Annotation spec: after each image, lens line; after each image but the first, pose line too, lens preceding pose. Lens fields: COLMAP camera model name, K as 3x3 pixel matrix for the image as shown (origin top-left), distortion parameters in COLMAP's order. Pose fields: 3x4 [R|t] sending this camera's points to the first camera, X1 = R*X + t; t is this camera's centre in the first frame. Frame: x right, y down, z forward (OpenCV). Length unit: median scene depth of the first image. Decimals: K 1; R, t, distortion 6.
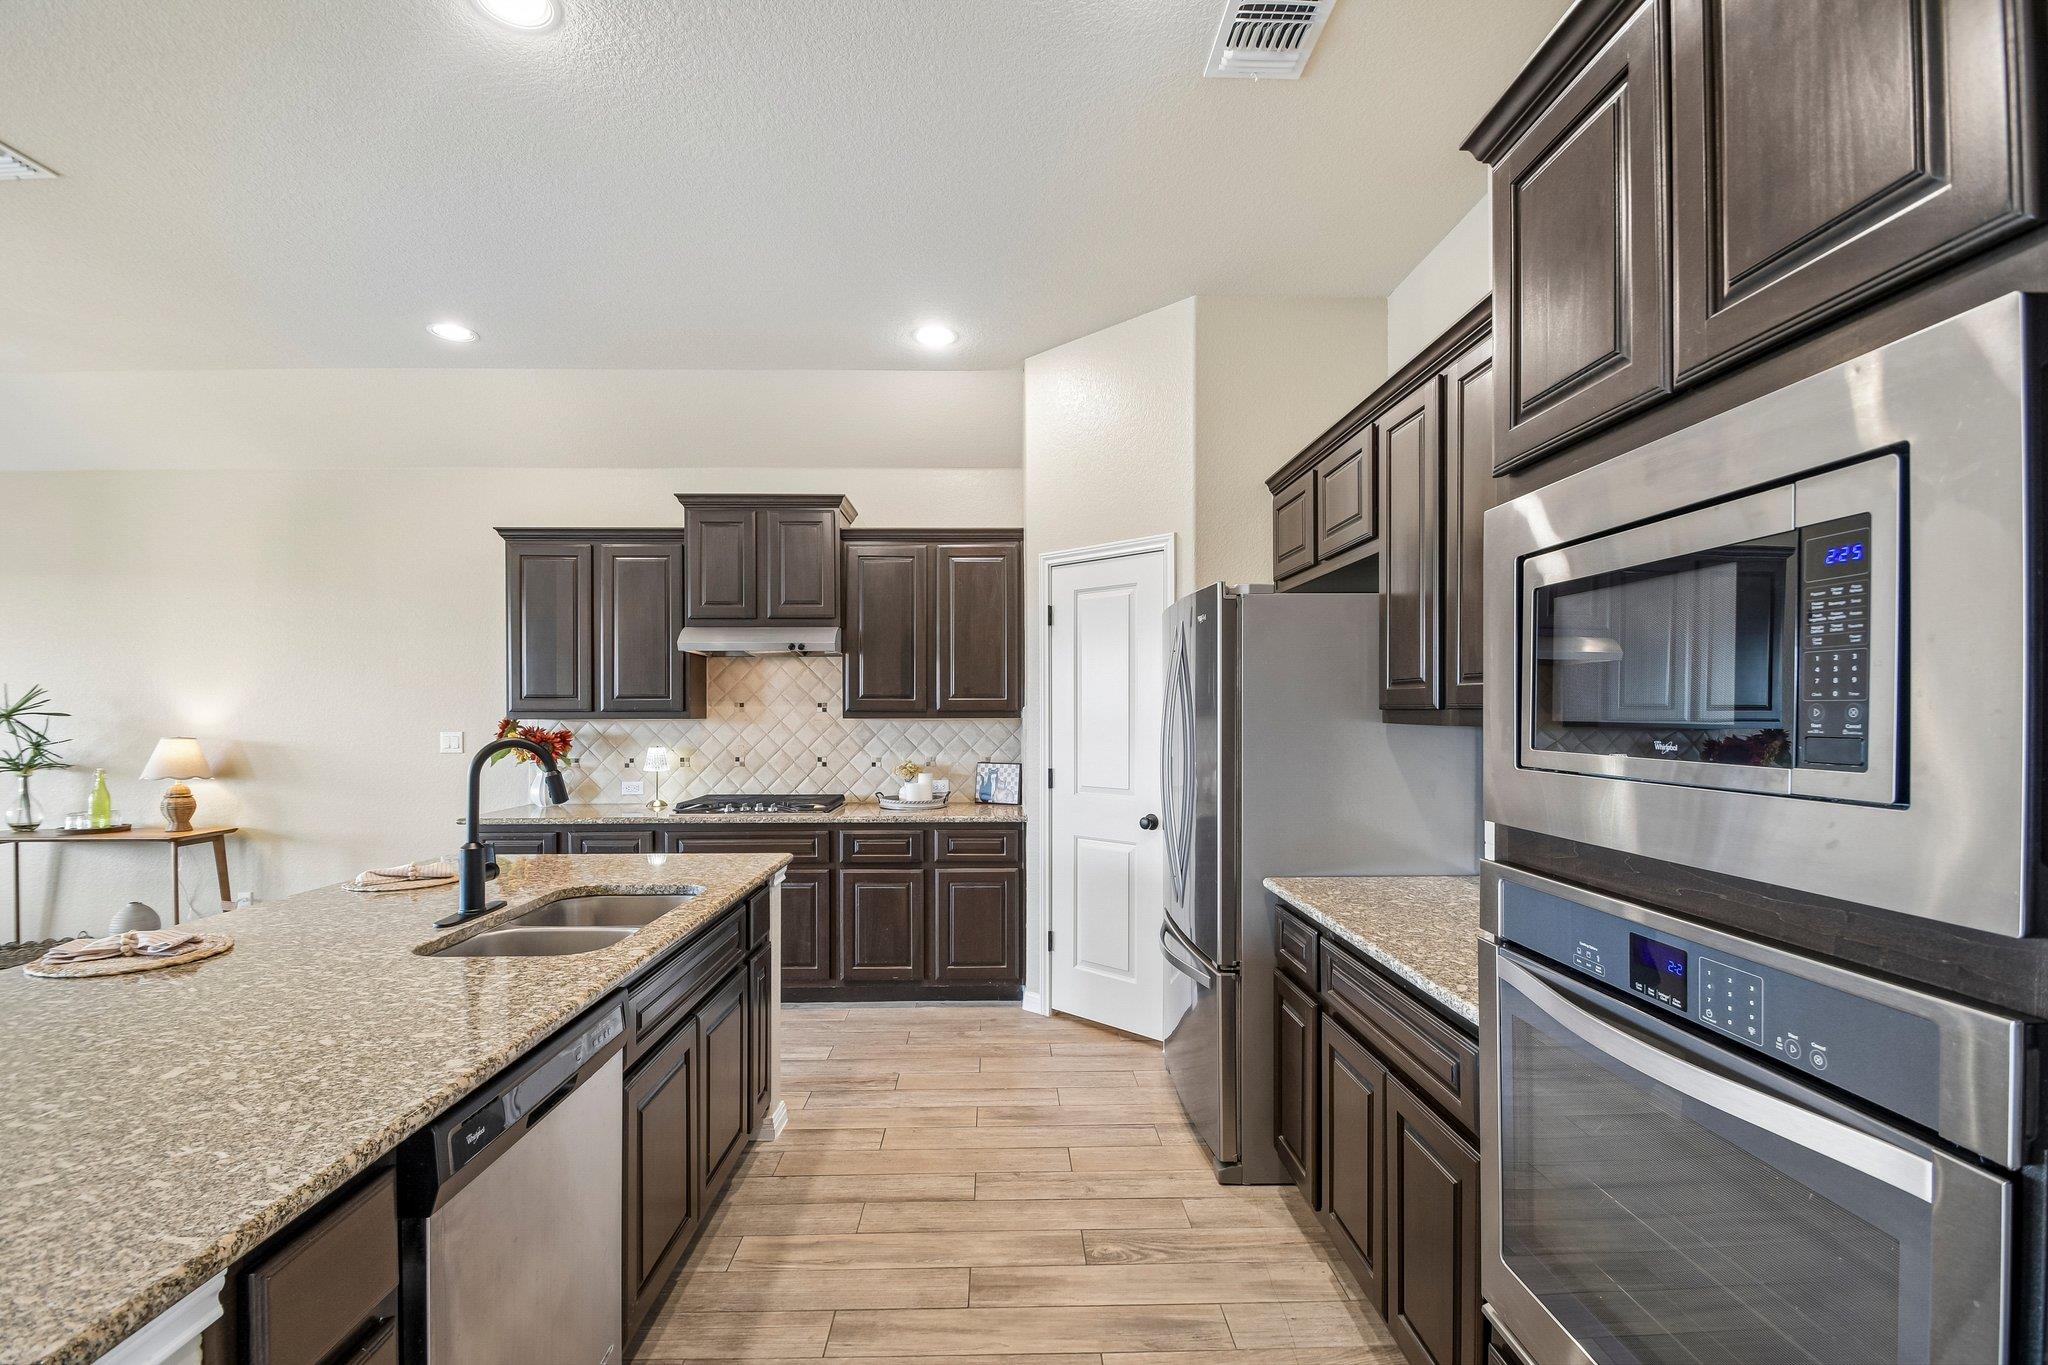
lens RADIAL K [[906.8, 0, 1017.8], [0, 906.8, 717.6], [0, 0, 1]] dist [0.014838, -0.015788]
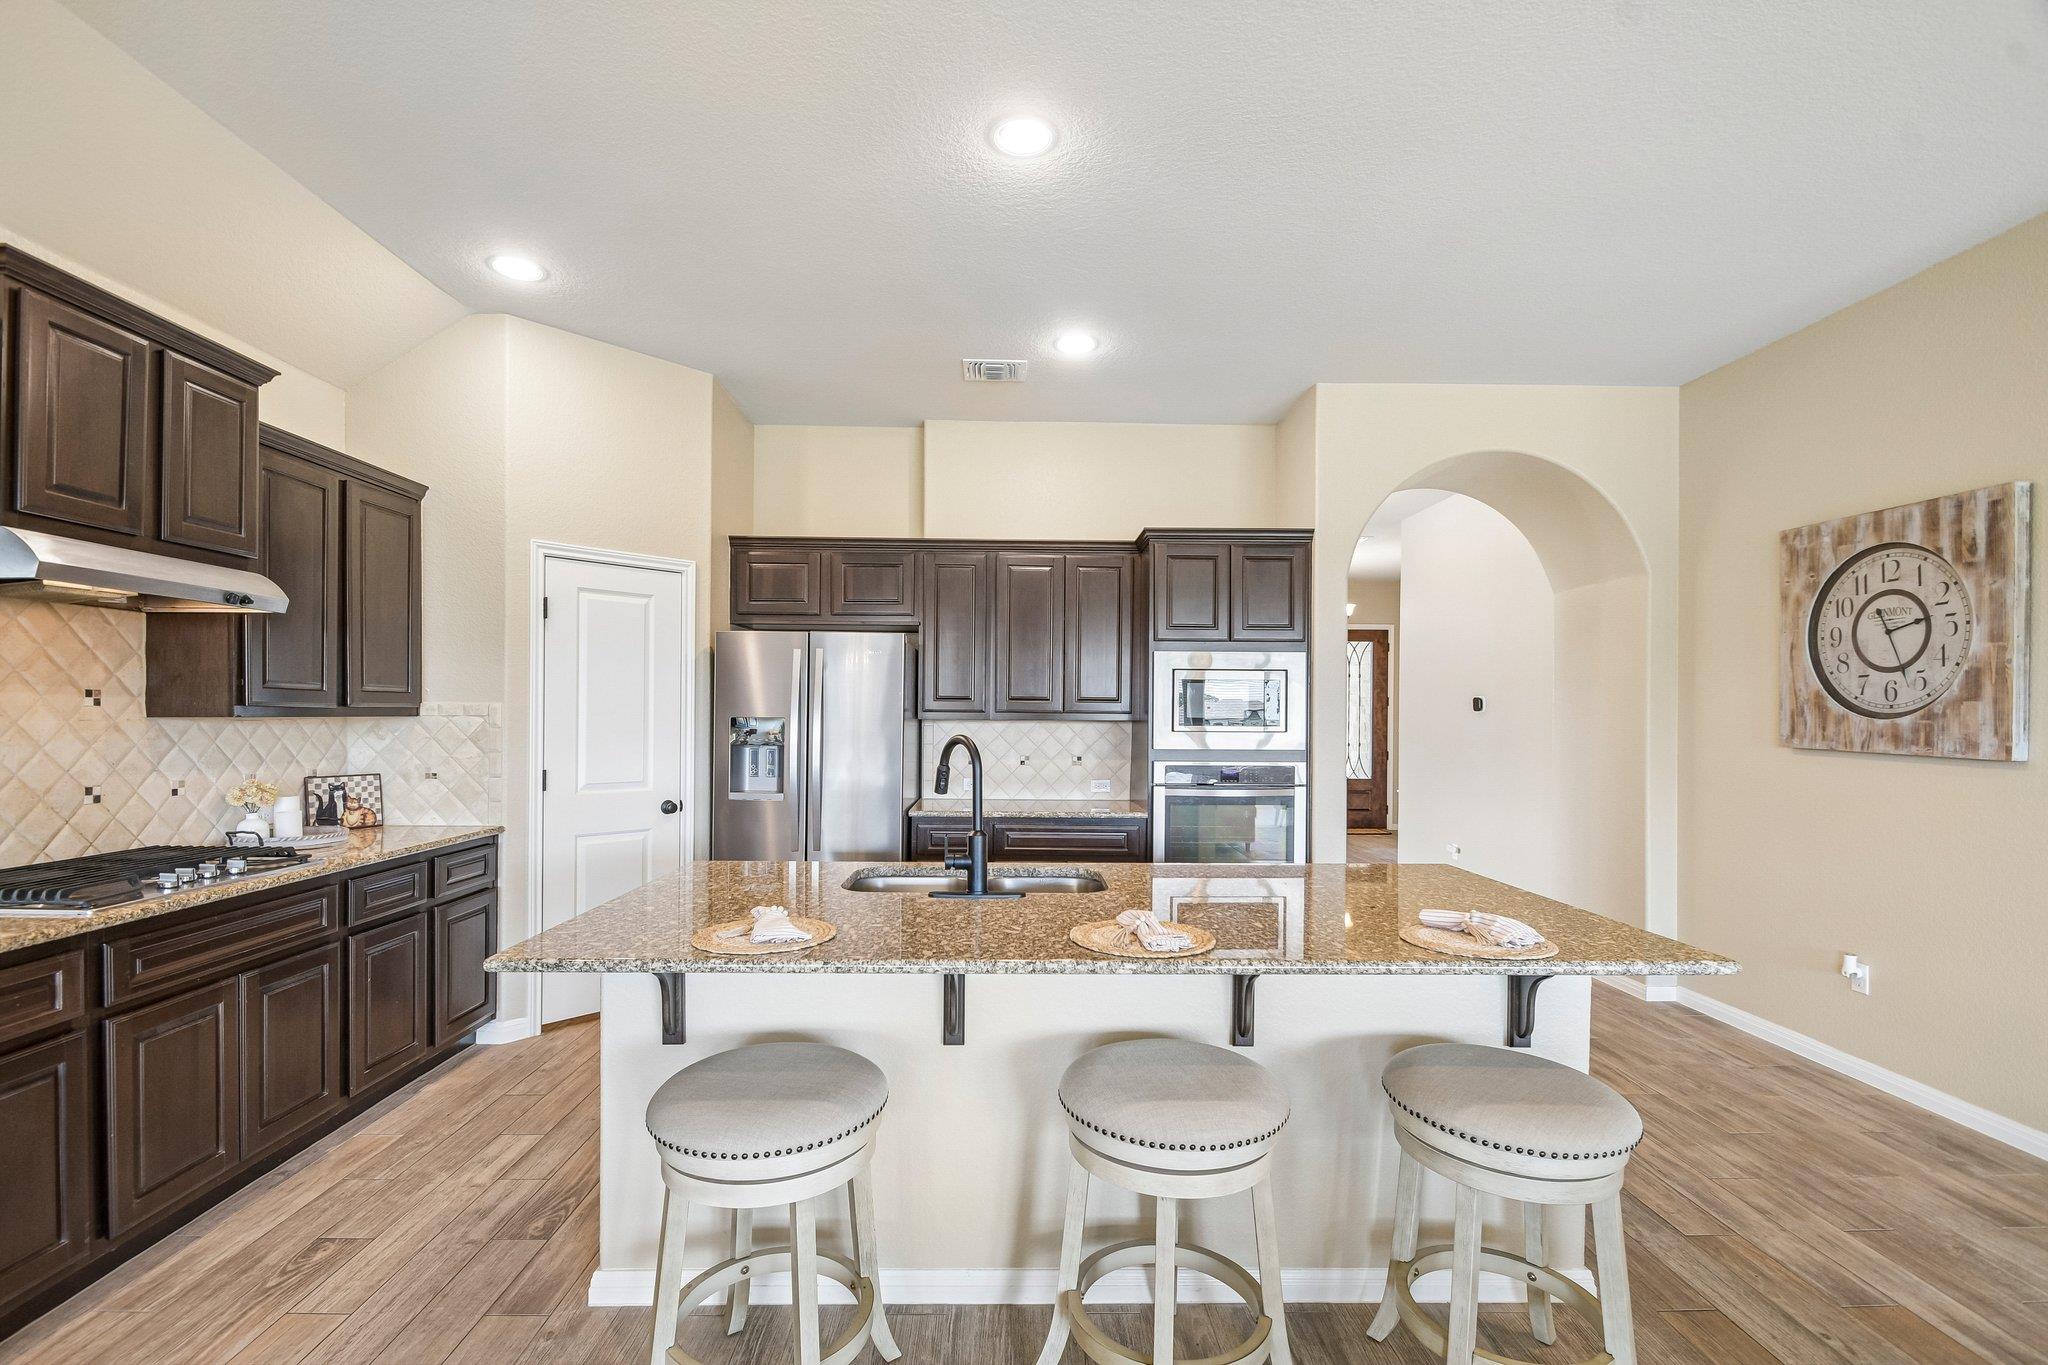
lens RADIAL K [[906.8, 0, 1017.8], [0, 906.8, 717.6], [0, 0, 1]] dist [0.014838, -0.015788]
pose [[0.002331, -0.002358, 0.999995, -0.812191], [-0.001084, 0.999997, 0.002360, -0.000830], [-0.999997, -0.001089, 0.002329, 0.453880]]
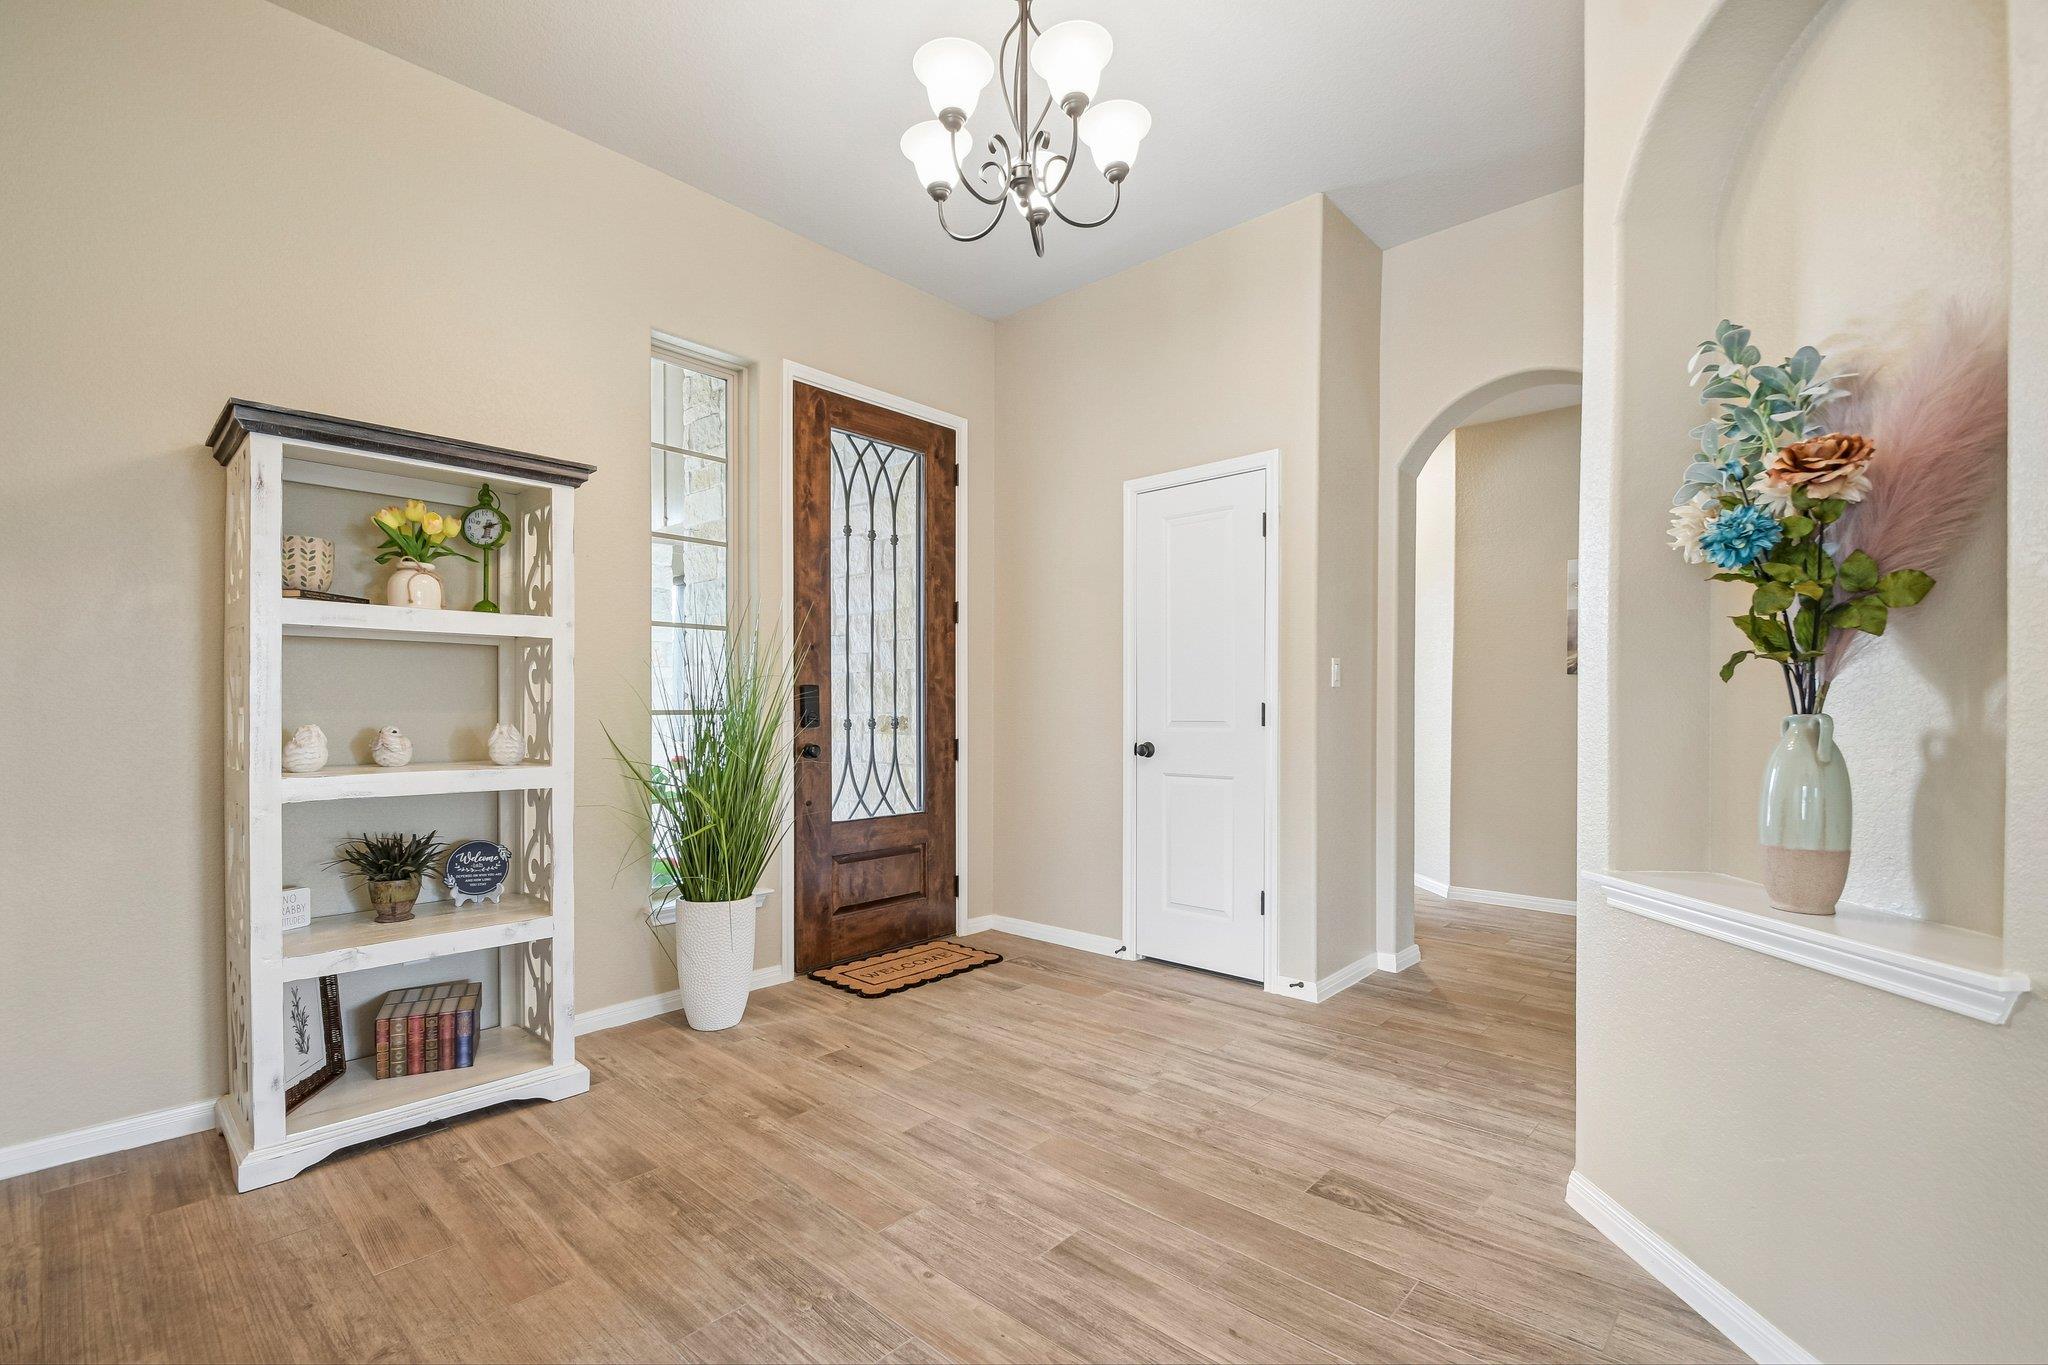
lens RADIAL K [[906.8, 0, 1017.8], [0, 906.8, 717.6], [0, 0, 1]] dist [0.014838, -0.015788]
pose [[-0.724177, -0.003388, 0.689606, 0.875042], [0.006596, 0.999908, 0.011839, 0.059048], [-0.689583, 0.013122, -0.724088, 0.123581]]
